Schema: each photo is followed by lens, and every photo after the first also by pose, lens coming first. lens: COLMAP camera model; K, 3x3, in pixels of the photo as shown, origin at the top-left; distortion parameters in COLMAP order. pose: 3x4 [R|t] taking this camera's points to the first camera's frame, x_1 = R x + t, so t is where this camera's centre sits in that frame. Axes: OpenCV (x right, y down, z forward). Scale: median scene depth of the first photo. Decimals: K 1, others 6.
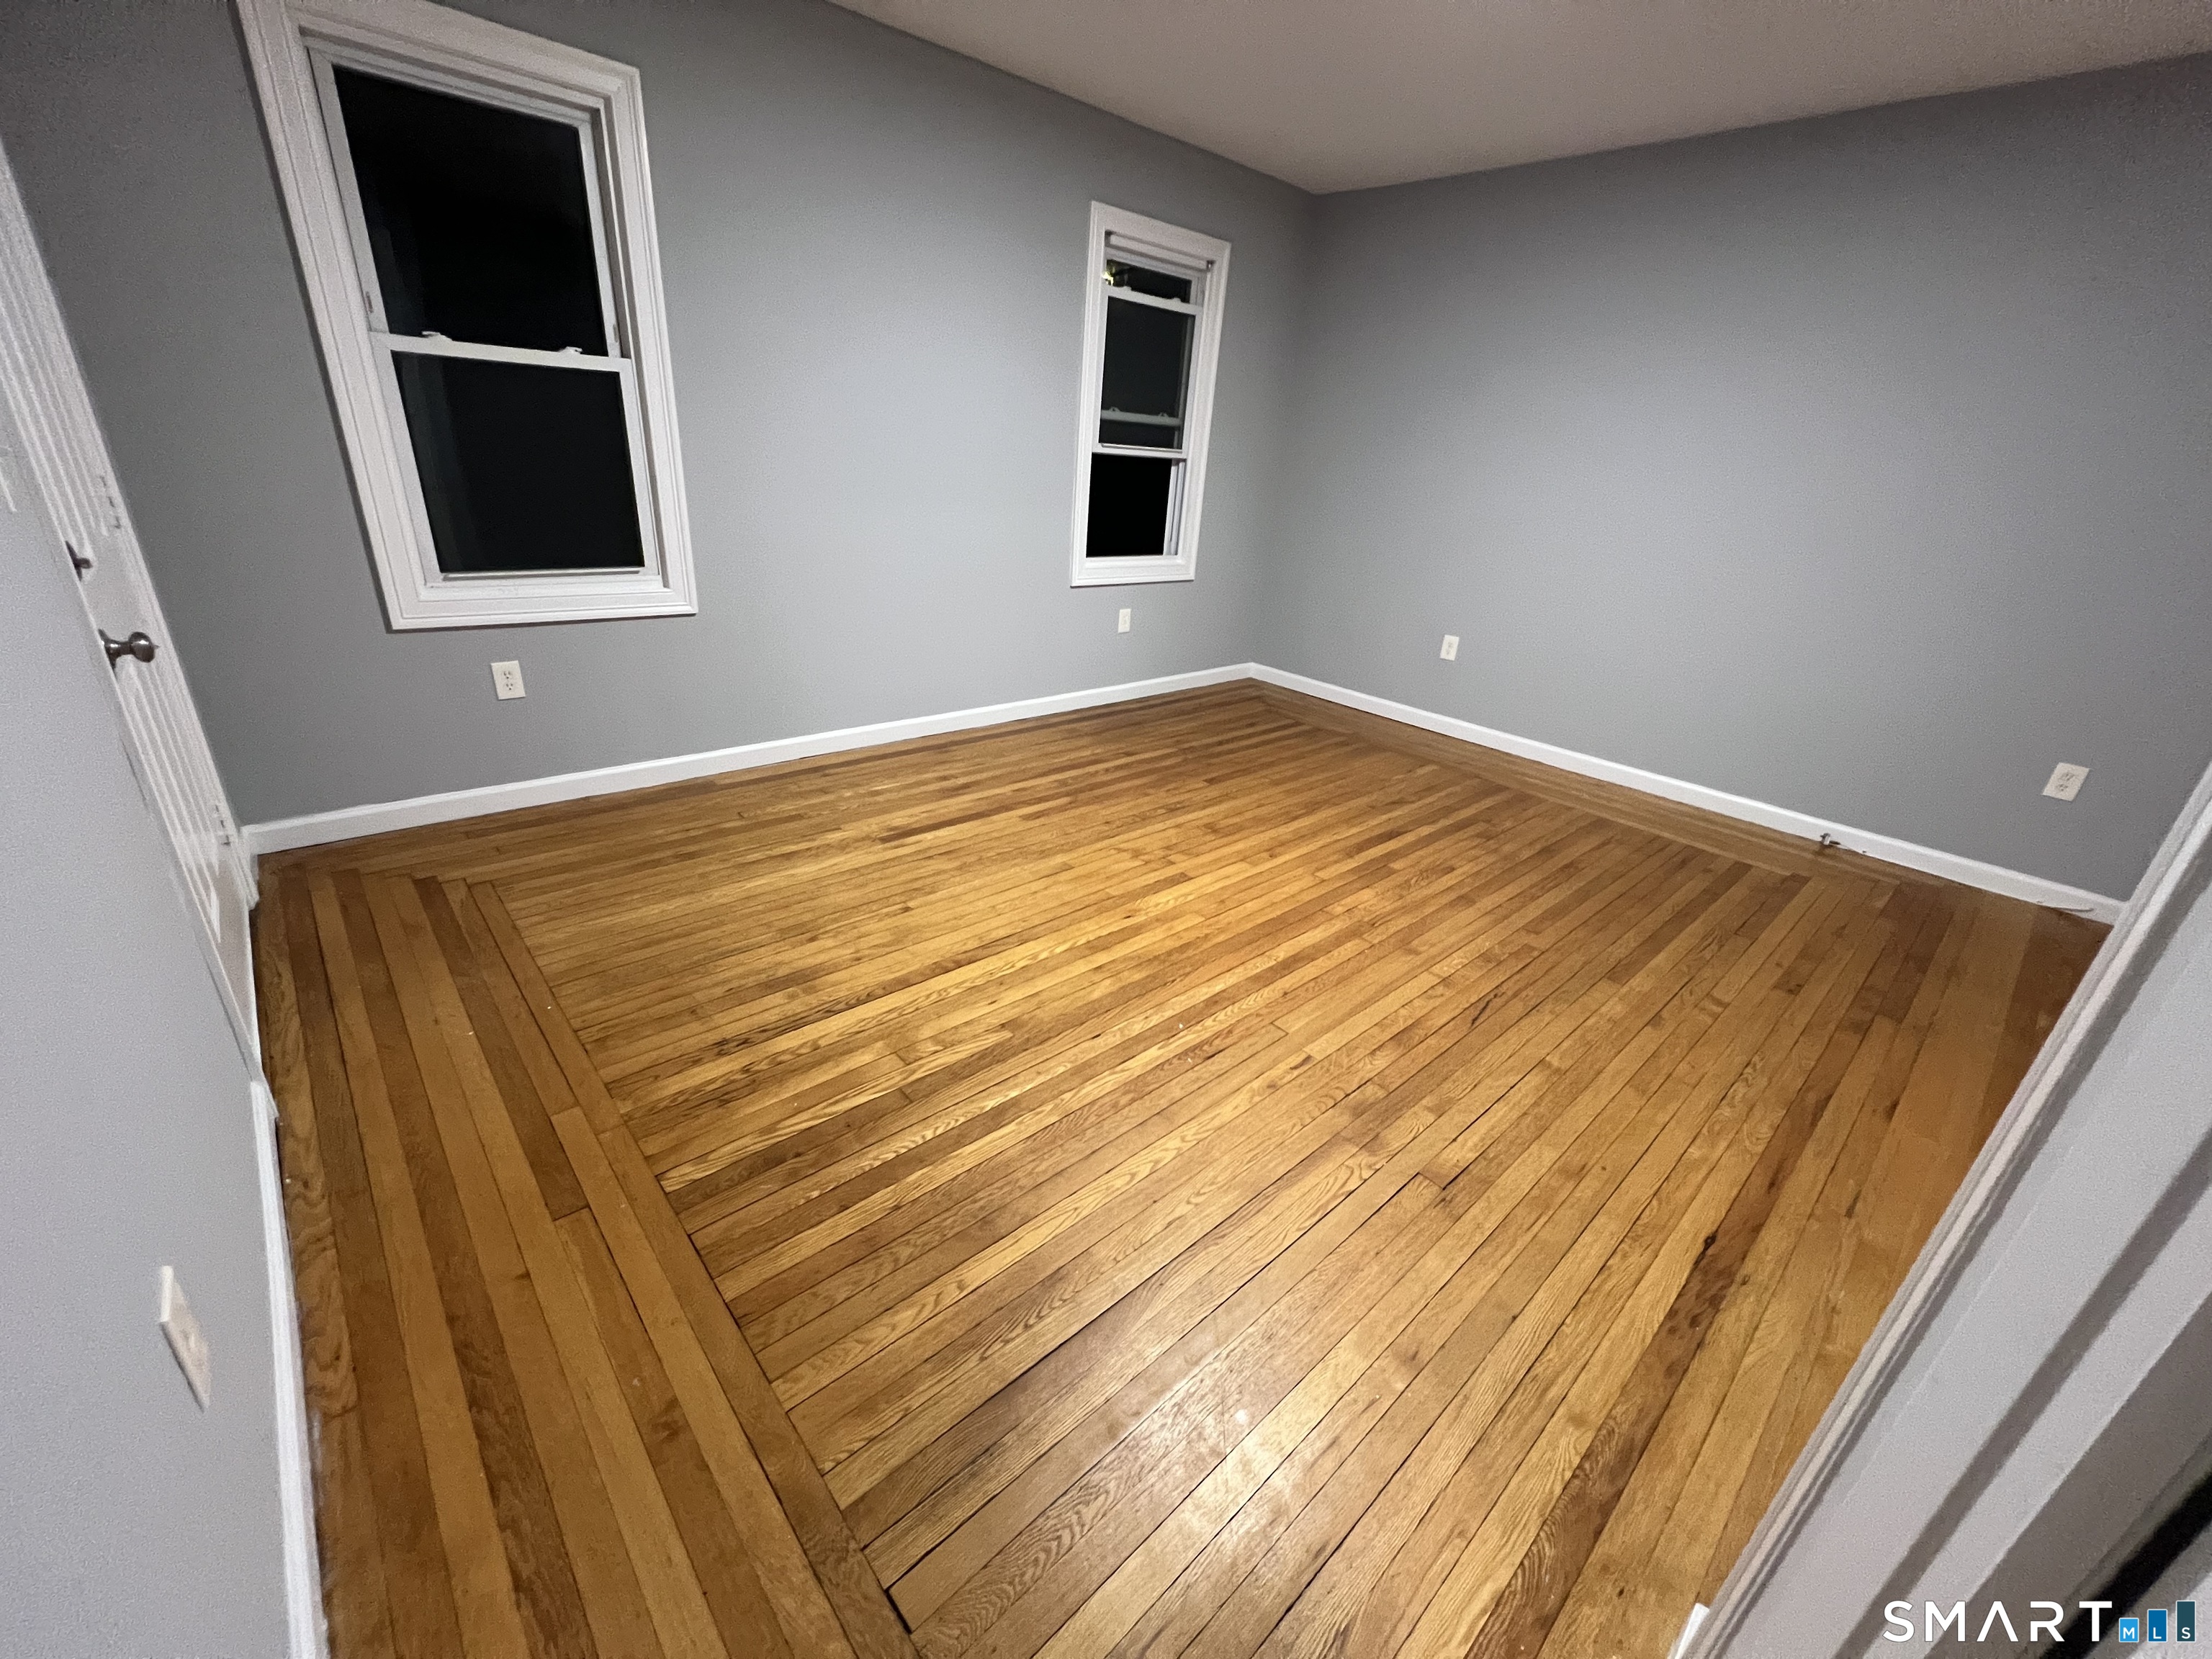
lens RADIAL K [[883.6, 0, 1100.3], [0, 883.6, 828.9], [0, 0, 1]] dist [-0.002232, -0.000156]
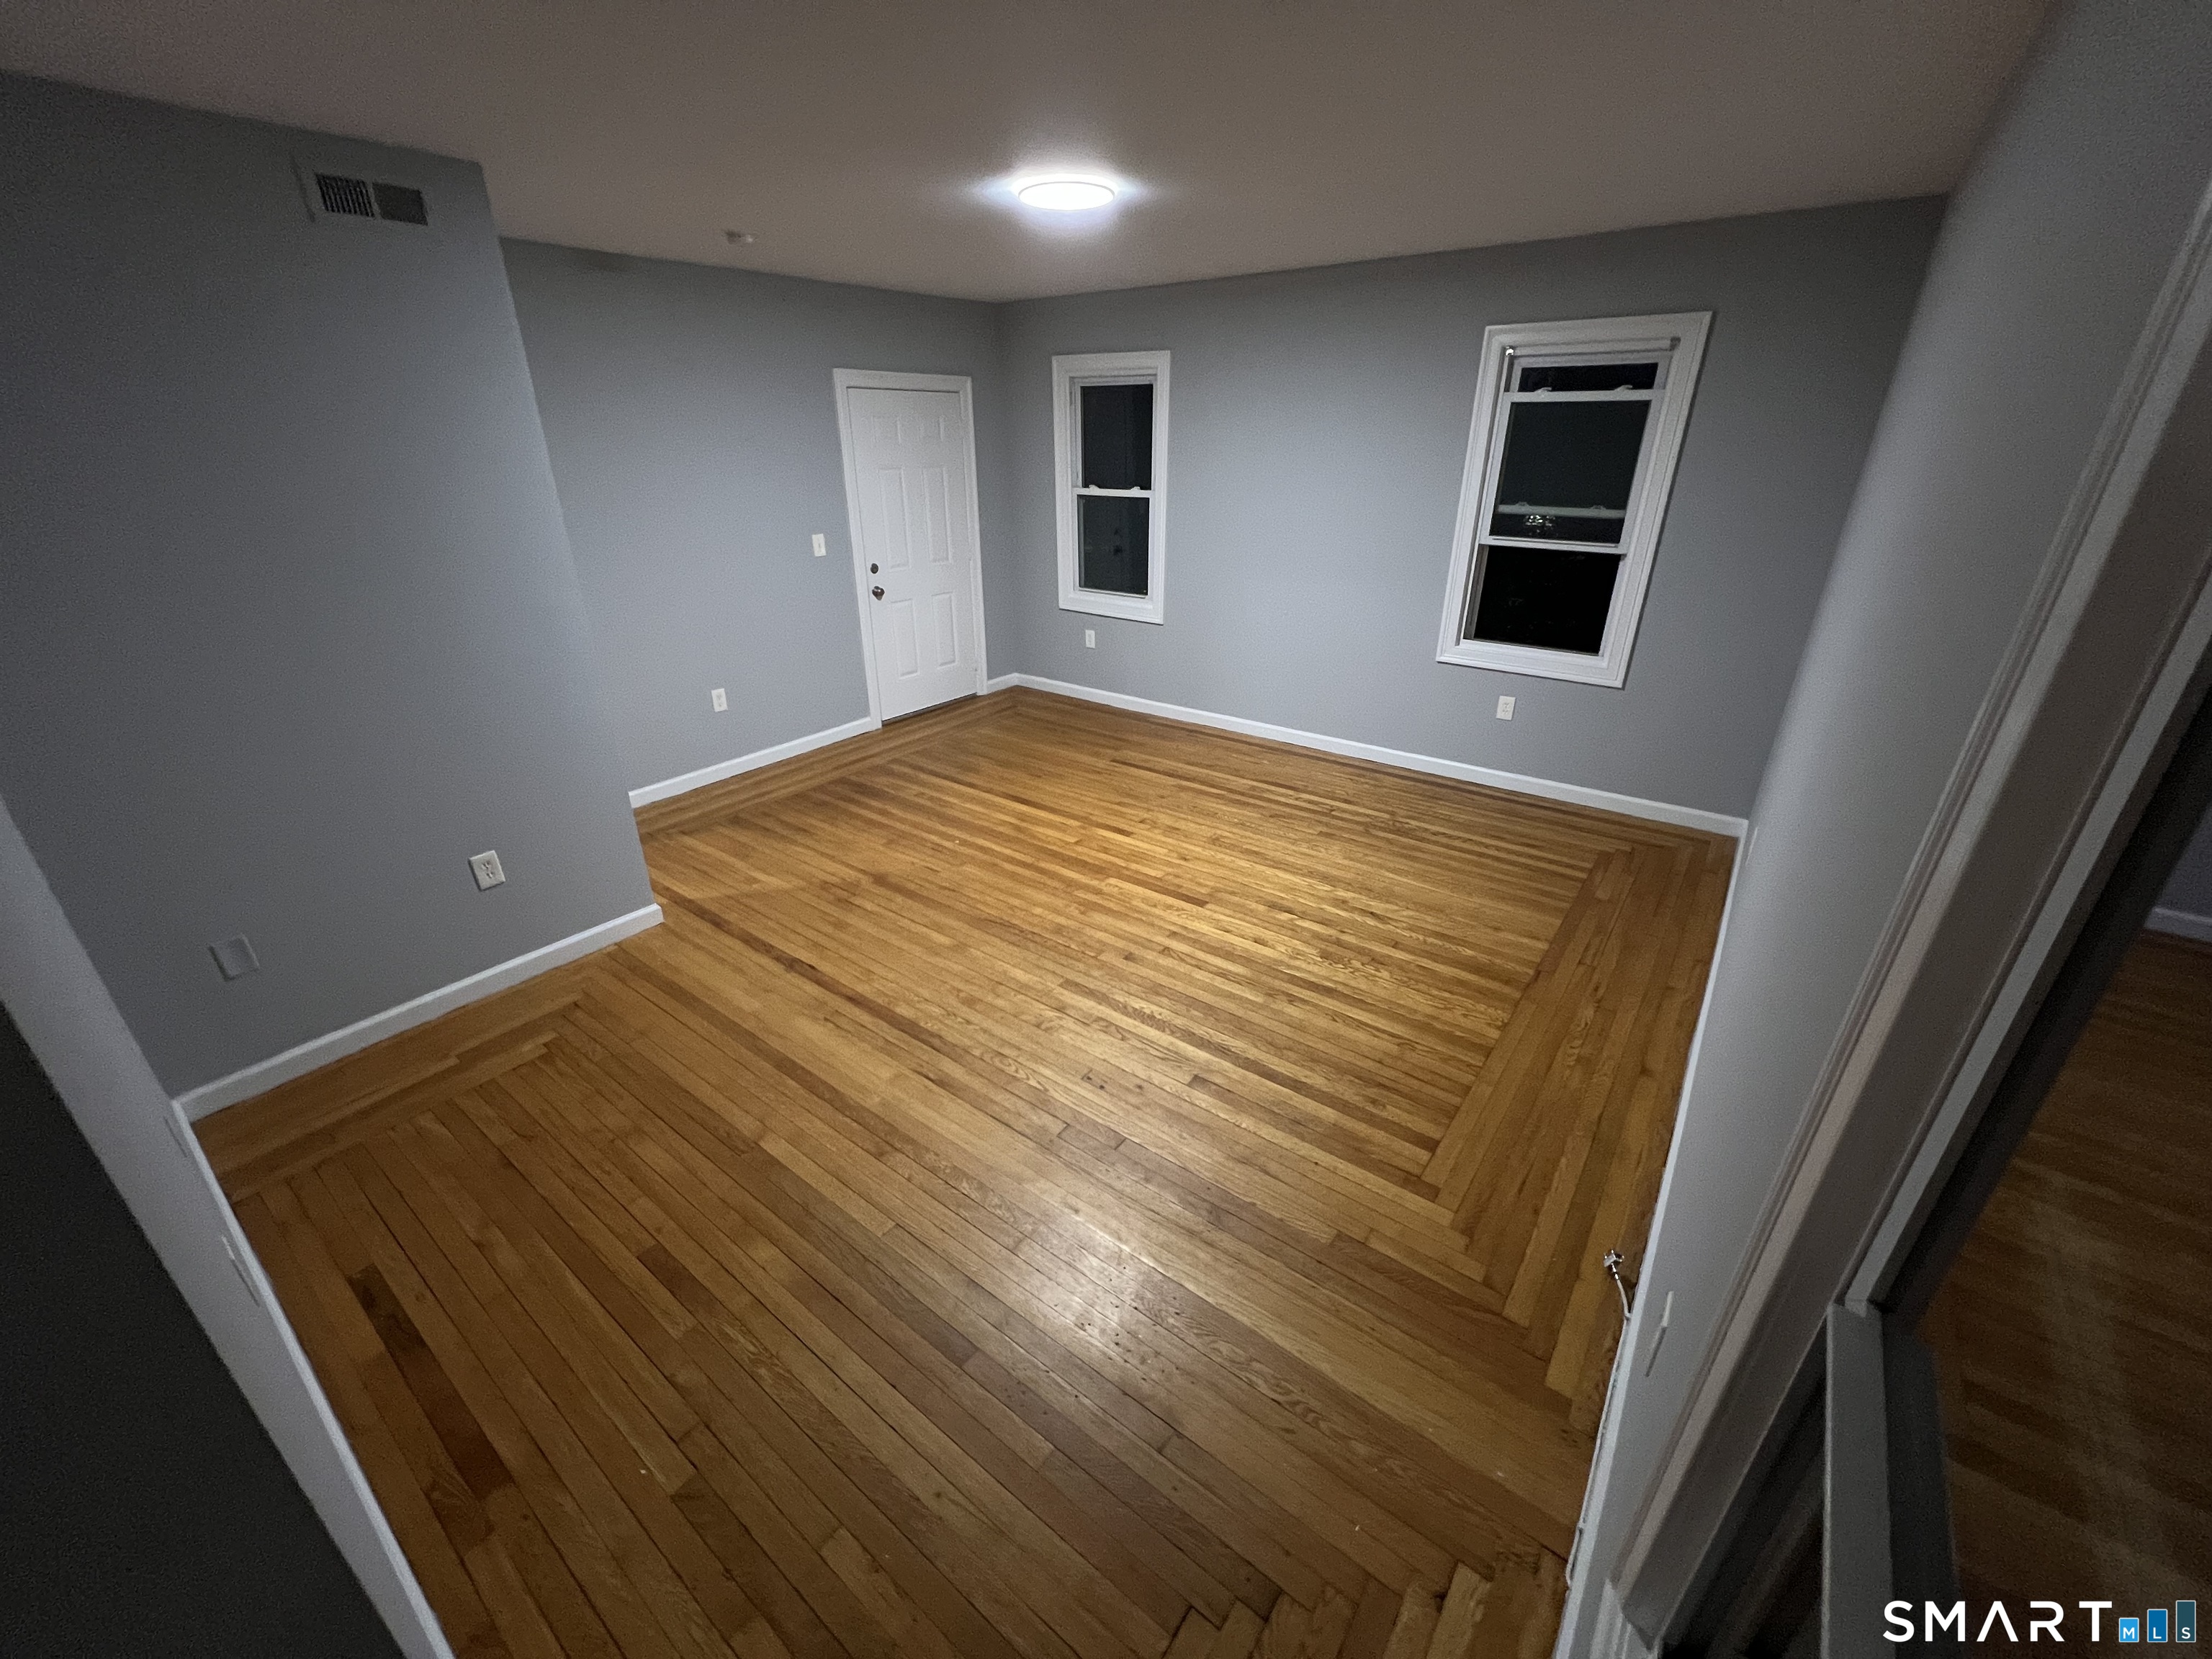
lens RADIAL K [[883.6, 0, 1096.7], [0, 883.6, 826.3], [0, 0, 1]] dist [-0.002232, -0.000156]
pose [[0.176593, 0.339904, -0.923732, 1.438414], [-0.377041, 0.890257, 0.255506, -0.312384], [0.909206, 0.303164, 0.285371, 0.533398]]
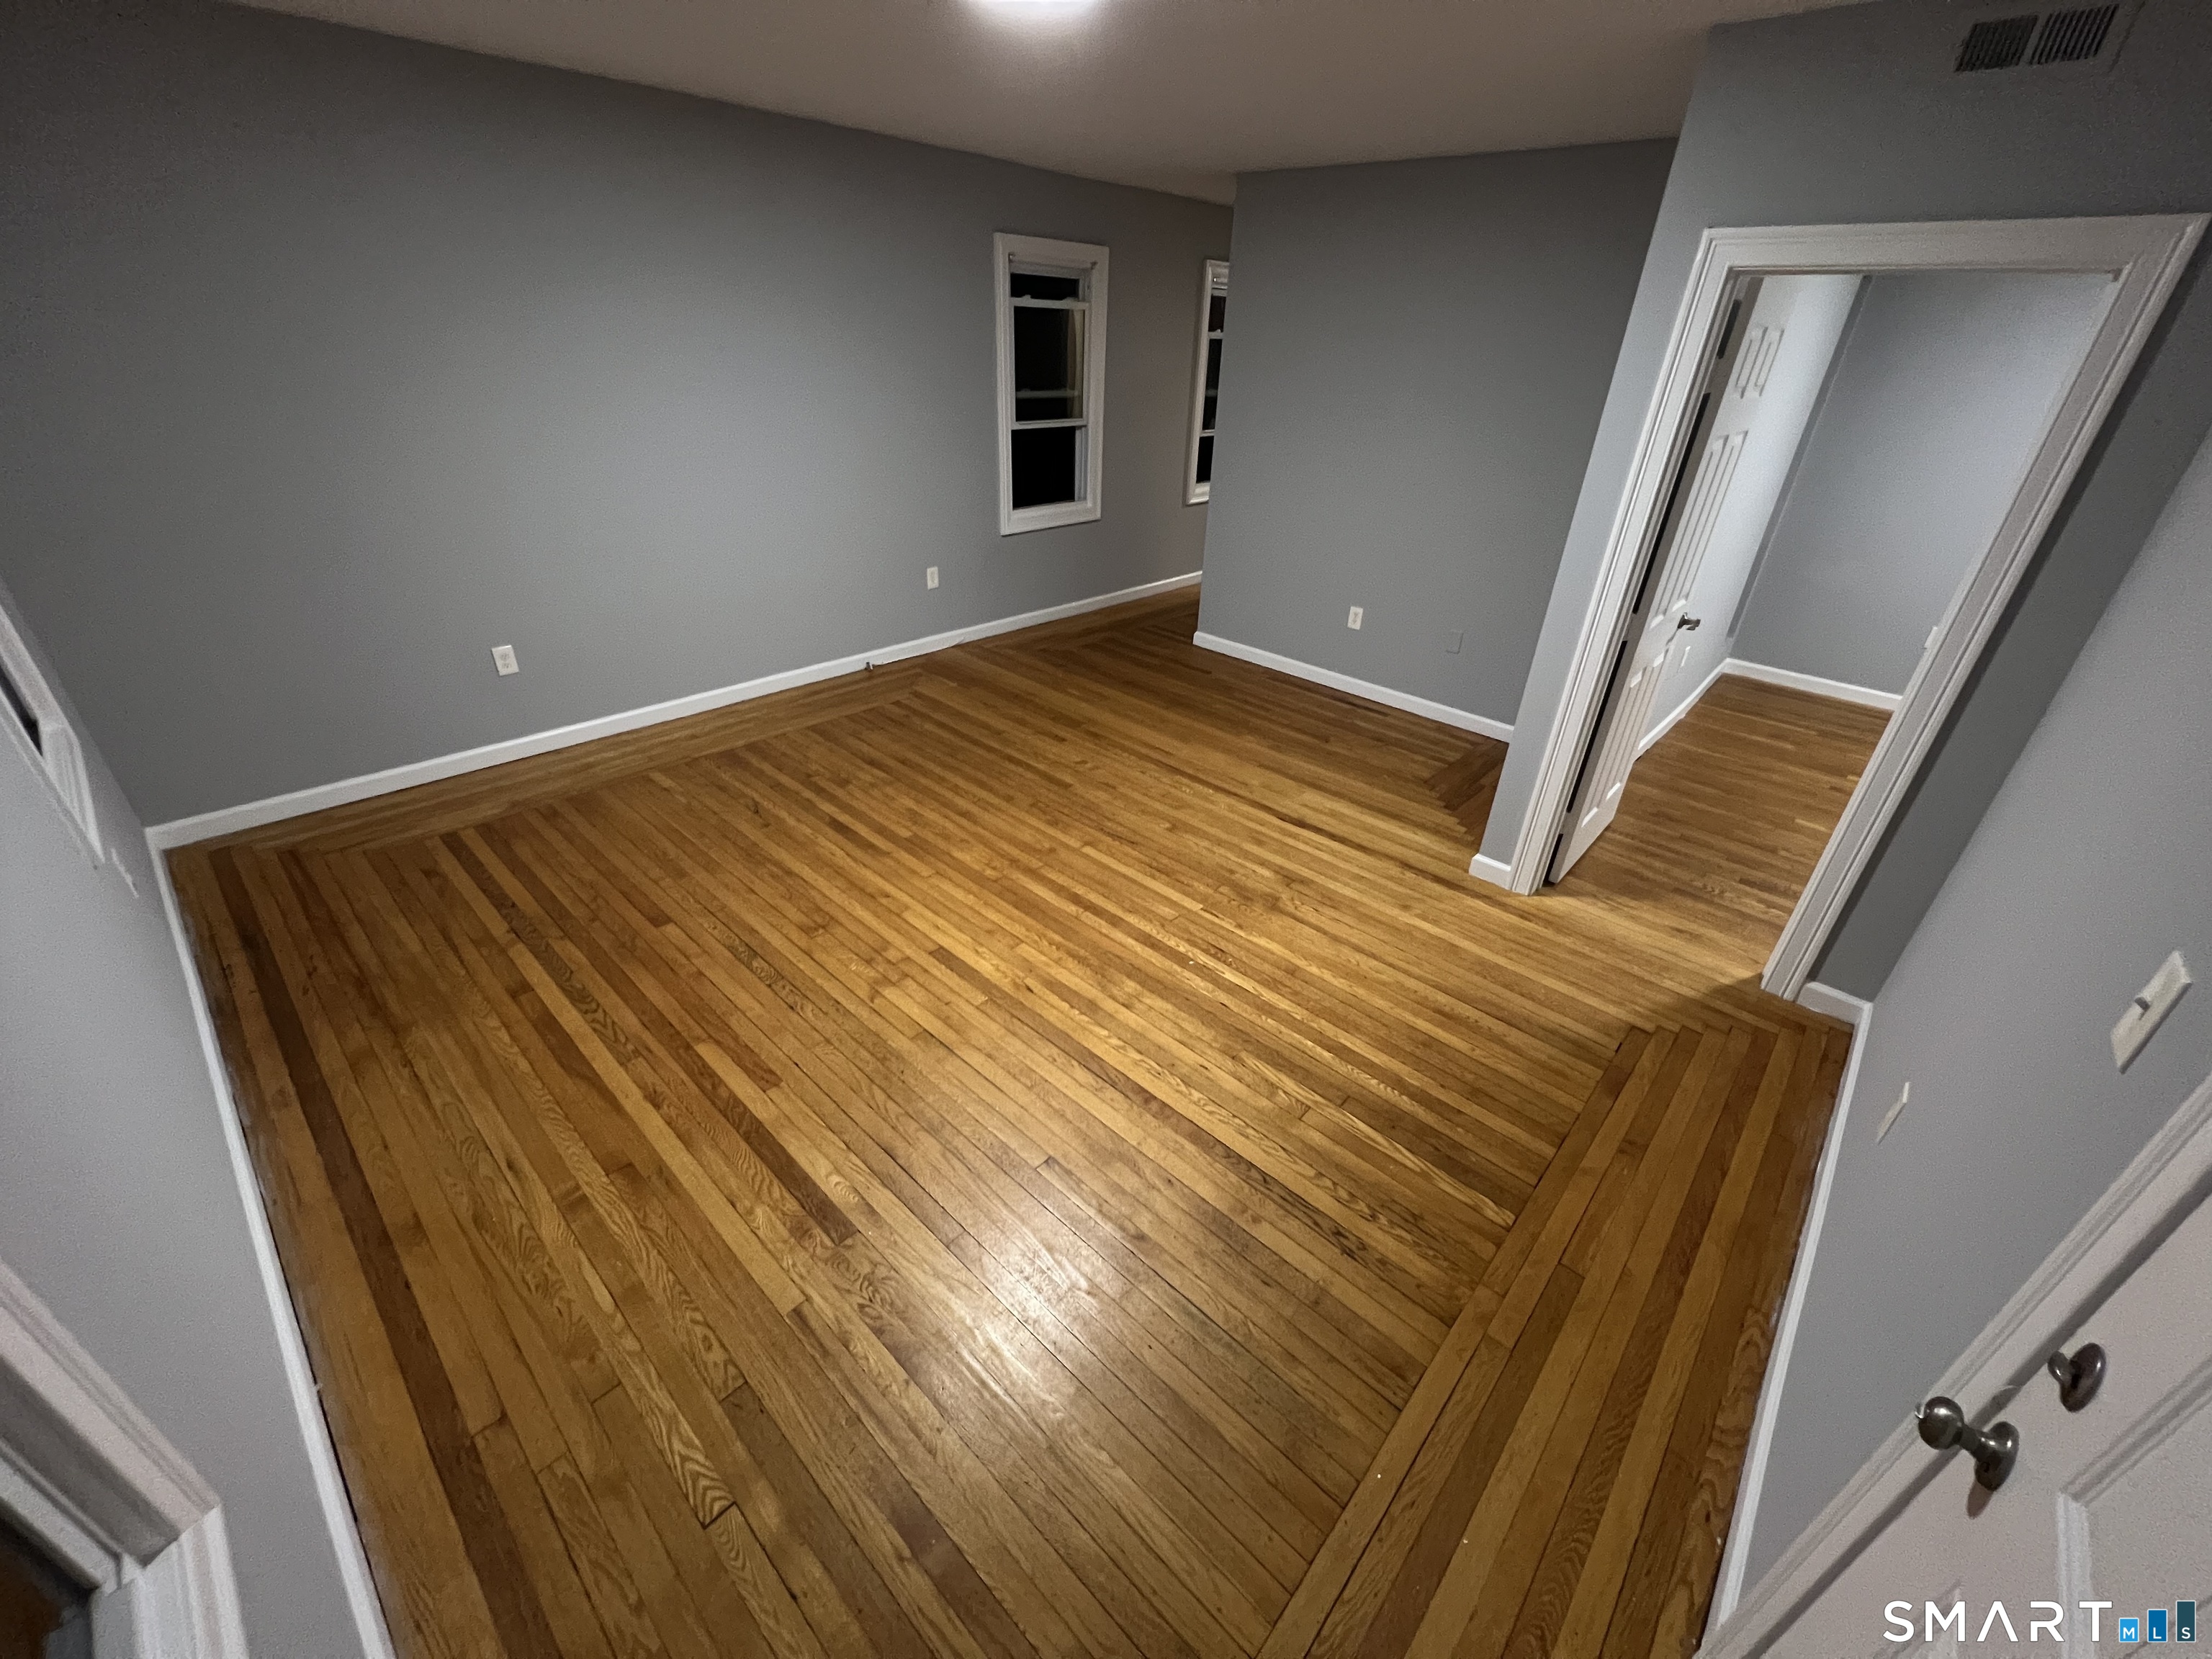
lens RADIAL K [[883.6, 0, 1102.7], [0, 883.6, 825.0], [0, 0, 1]] dist [-0.002232, -0.000156]
pose [[-0.084023, -0.549518, 0.831246, -0.658483], [0.358230, 0.761768, 0.539797, -0.517530], [-0.929845, 0.343133, 0.132848, 0.654111]]
